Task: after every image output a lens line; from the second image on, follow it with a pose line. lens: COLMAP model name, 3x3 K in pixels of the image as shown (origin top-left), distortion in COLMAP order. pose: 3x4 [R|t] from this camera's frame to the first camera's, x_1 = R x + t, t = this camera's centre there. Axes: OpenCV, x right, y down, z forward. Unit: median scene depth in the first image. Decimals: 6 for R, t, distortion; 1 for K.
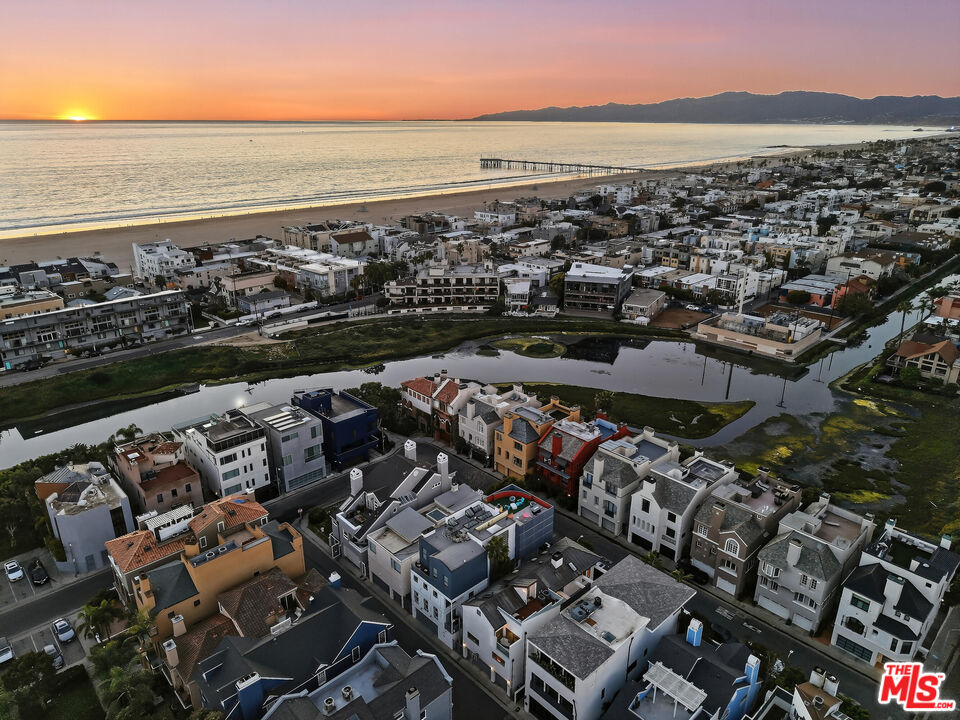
lens RADIAL K [[643.8, 0, 480.0], [0, 643.8, 360.0], [0, 0, 1]] dist [-0.000876, -0.000312]
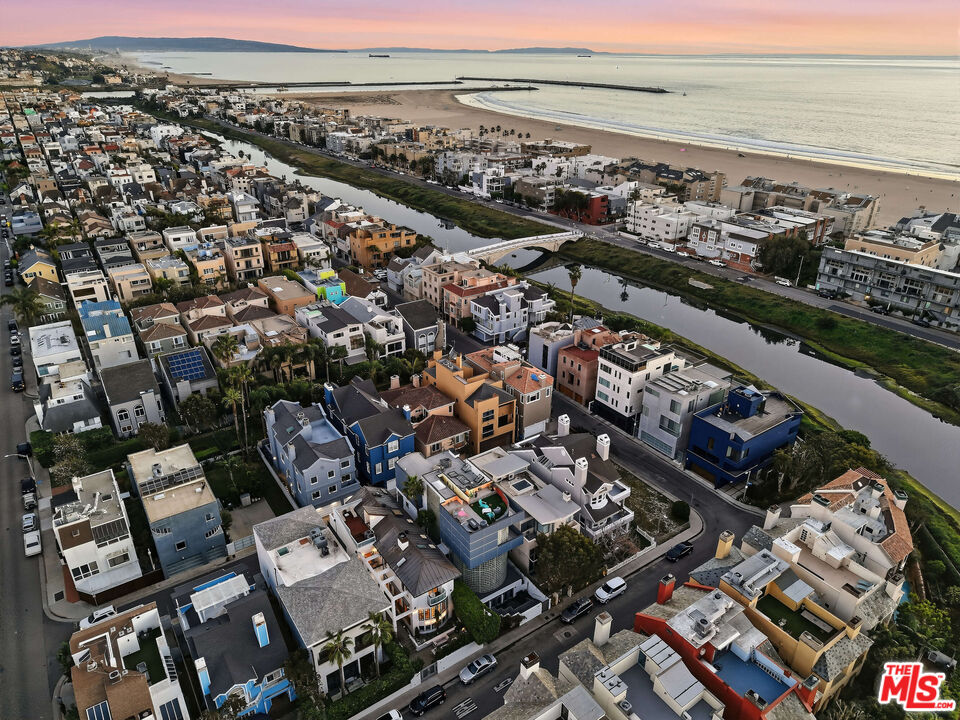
lens RADIAL K [[643.8, 0, 480.0], [0, 643.8, 360.0], [0, 0, 1]] dist [-0.000876, -0.000312]
pose [[-0.149844, 0.425482, -0.892475, 0.394432], [-0.352040, 0.820549, 0.450298, -0.177275], [0.923913, 0.381661, 0.026832, 0.462374]]
